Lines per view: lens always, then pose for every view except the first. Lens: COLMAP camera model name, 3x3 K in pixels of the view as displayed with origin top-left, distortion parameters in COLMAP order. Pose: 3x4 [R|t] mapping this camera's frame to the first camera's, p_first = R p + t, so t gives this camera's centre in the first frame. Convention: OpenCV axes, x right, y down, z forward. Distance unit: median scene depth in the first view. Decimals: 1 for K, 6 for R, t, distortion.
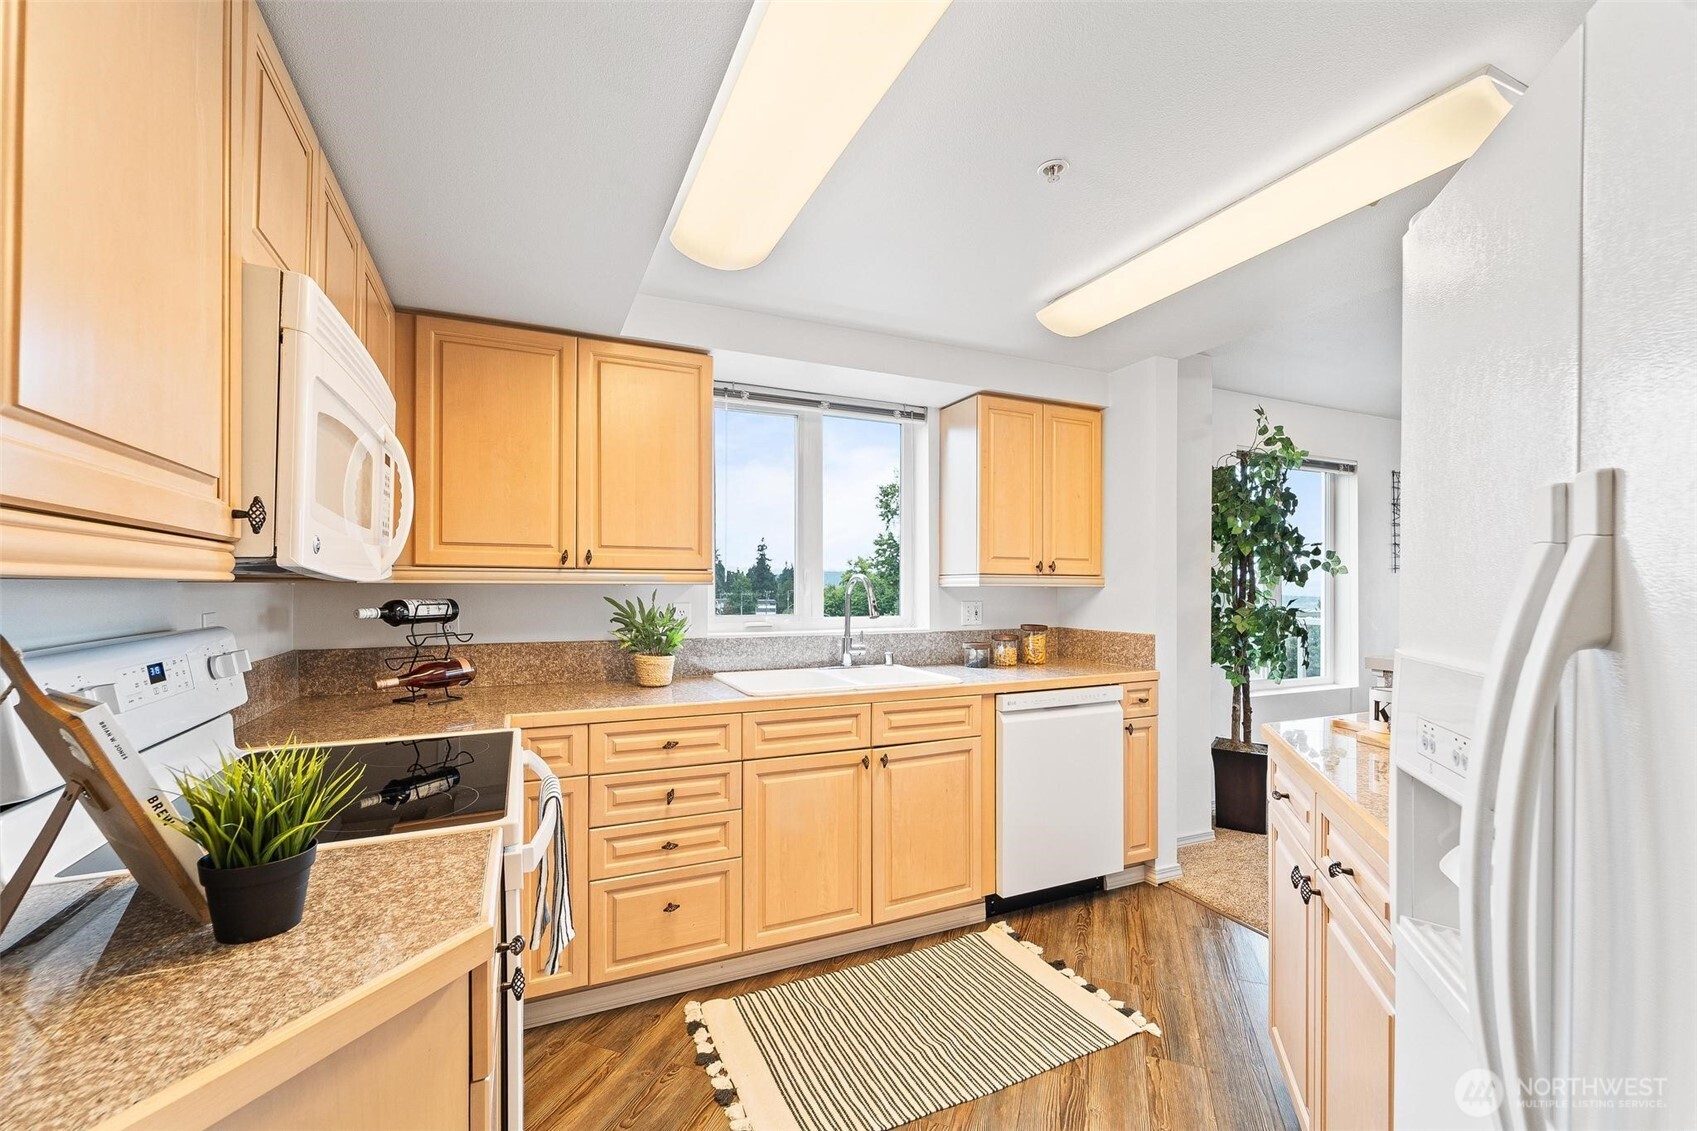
lens RADIAL K [[708.3, 0, 851.5], [0, 708.3, 591.2], [0, 0, 1]] dist [0.000320, -0.000046]
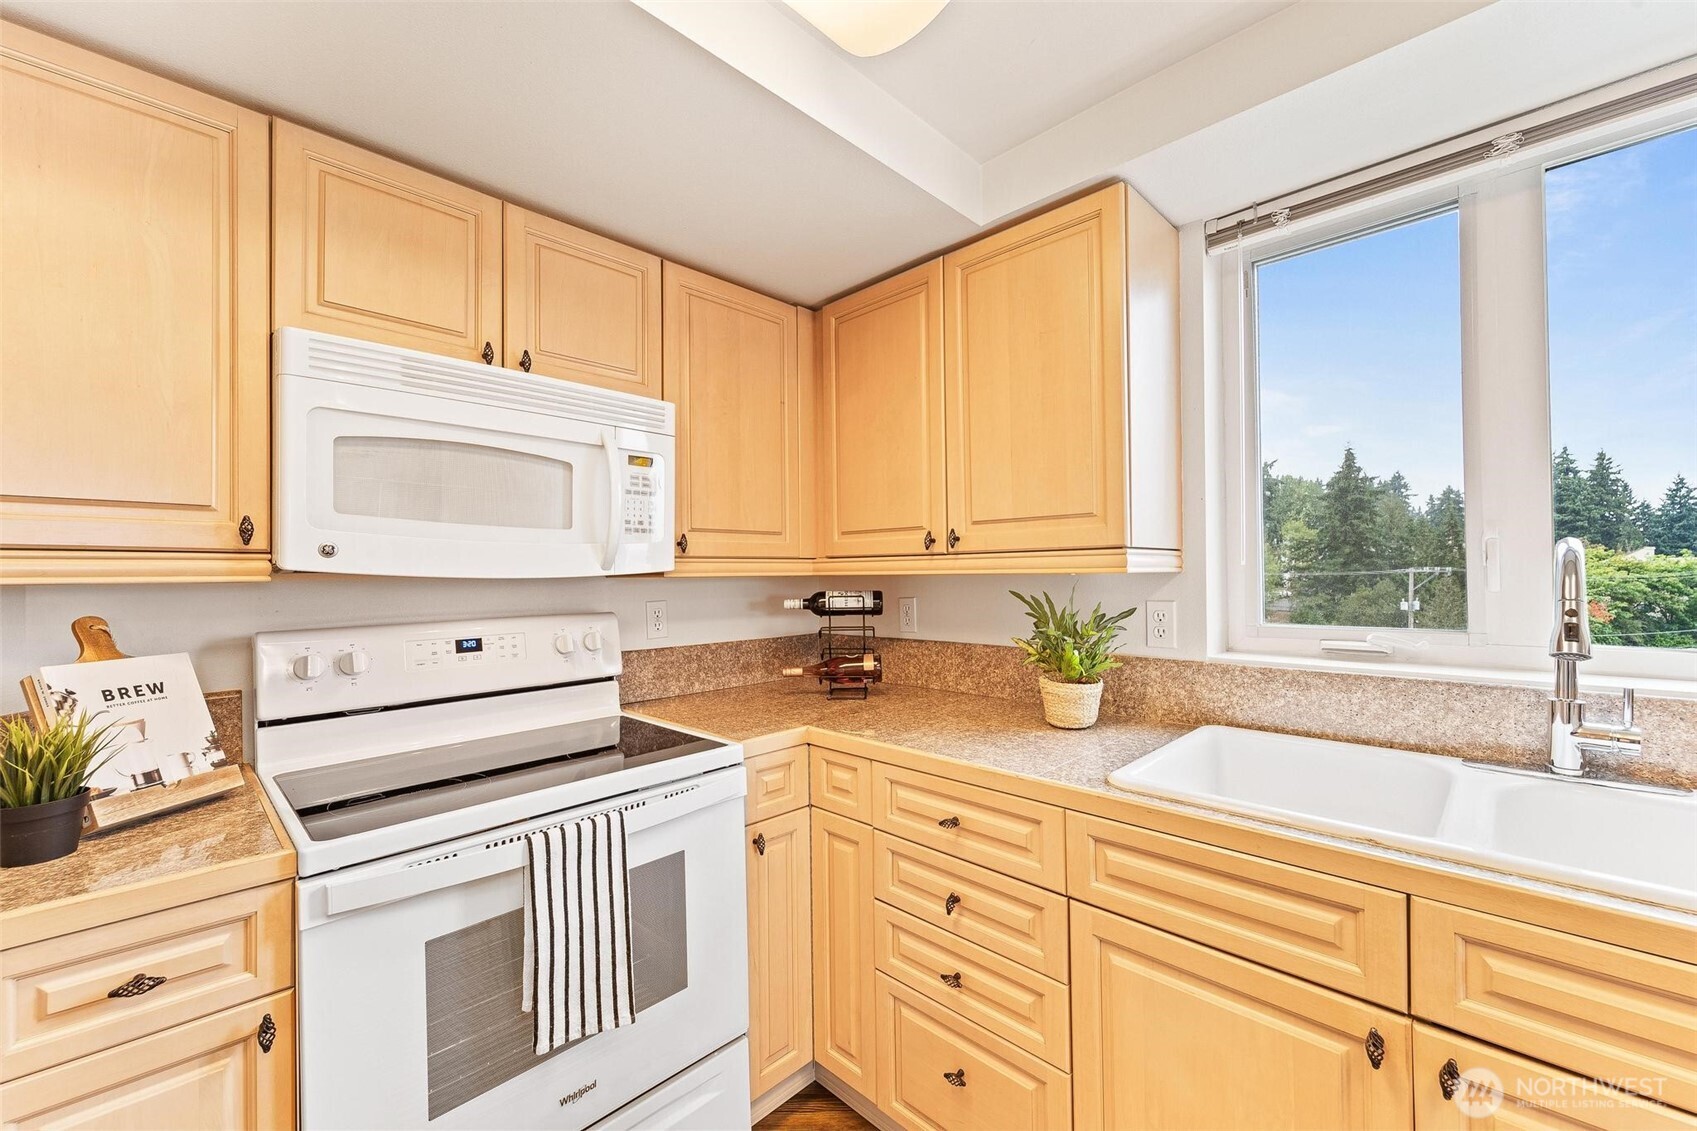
lens RADIAL K [[684.2, 0, 840.2], [0, 684.2, 569.2], [0, 0, 1]] dist [0.001592, -0.000204]
pose [[0.339056, -0.014234, -0.940659, 0.278042], [0.006734, 0.999897, -0.012703, -0.006638], [0.940742, -0.002027, 0.339117, 0.641292]]
